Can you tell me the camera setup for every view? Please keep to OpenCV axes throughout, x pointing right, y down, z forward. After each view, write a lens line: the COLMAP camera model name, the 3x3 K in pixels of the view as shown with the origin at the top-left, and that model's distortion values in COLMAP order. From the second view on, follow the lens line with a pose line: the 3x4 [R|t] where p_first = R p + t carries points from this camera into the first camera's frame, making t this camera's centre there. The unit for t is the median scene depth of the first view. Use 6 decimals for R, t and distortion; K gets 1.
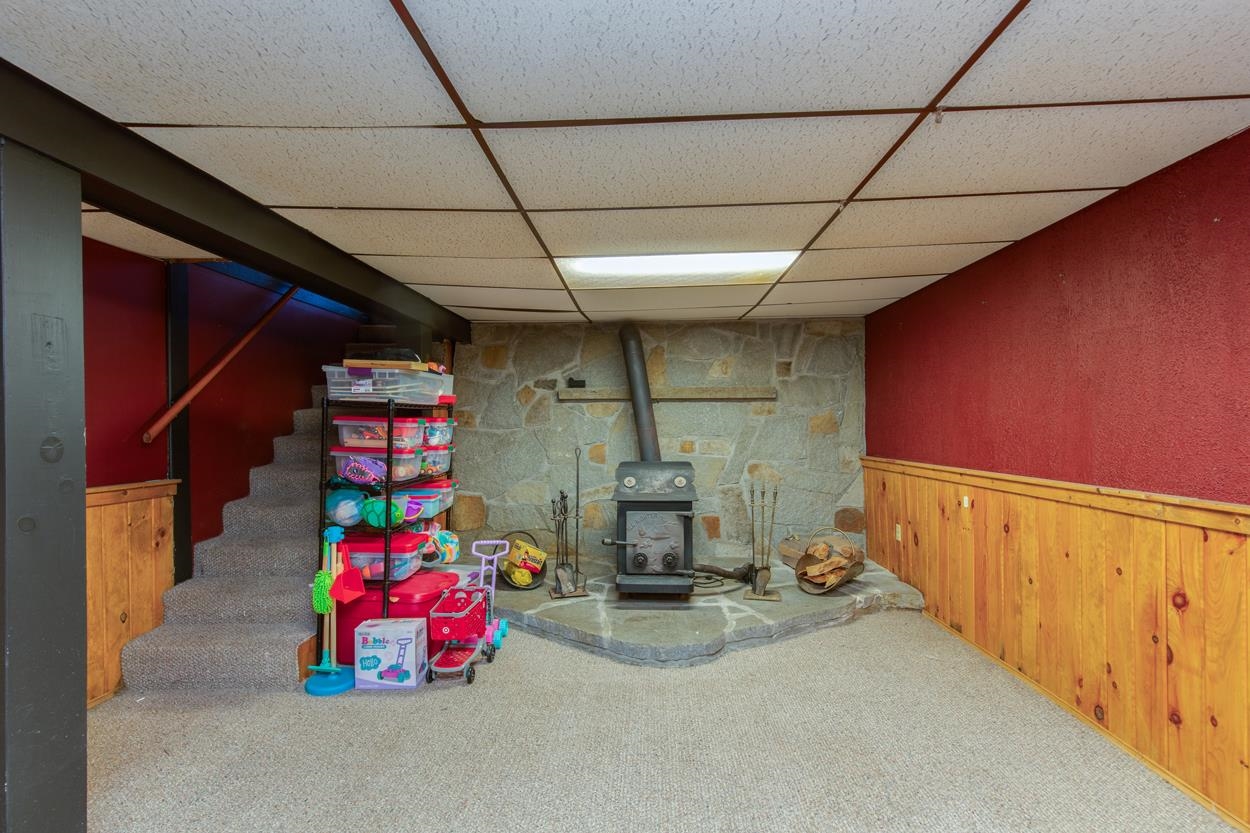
lens RADIAL K [[587.6, 0, 624.6], [0, 587.6, 420.7], [0, 0, 1]] dist [-0.000067, 0.000059]
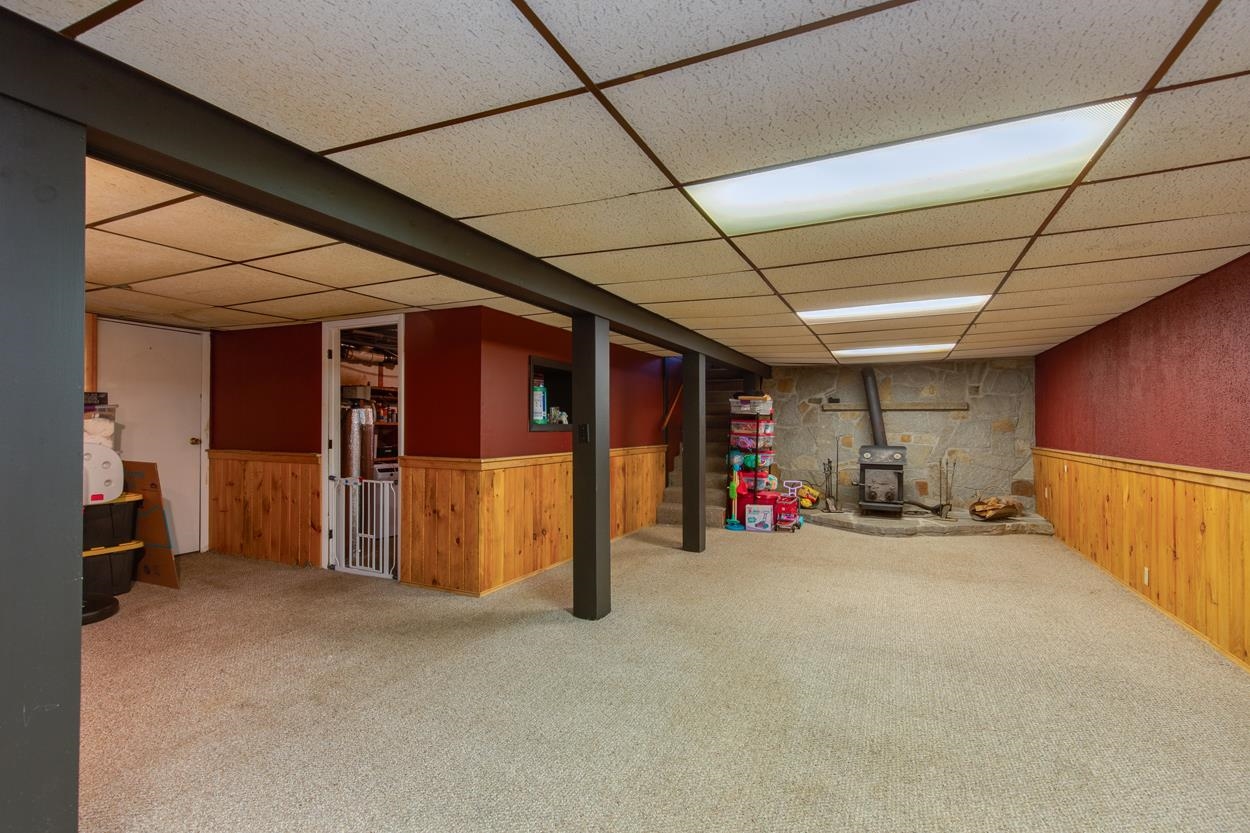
lens RADIAL K [[587.6, 0, 614.0], [0, 587.6, 421.0], [0, 0, 1]] dist [-0.000067, 0.000059]
pose [[0.920634, 0.008344, -0.390338, -0.003998], [-0.006926, 0.999963, 0.005039, -0.008859], [0.390366, -0.001936, 0.920658, -1.023606]]
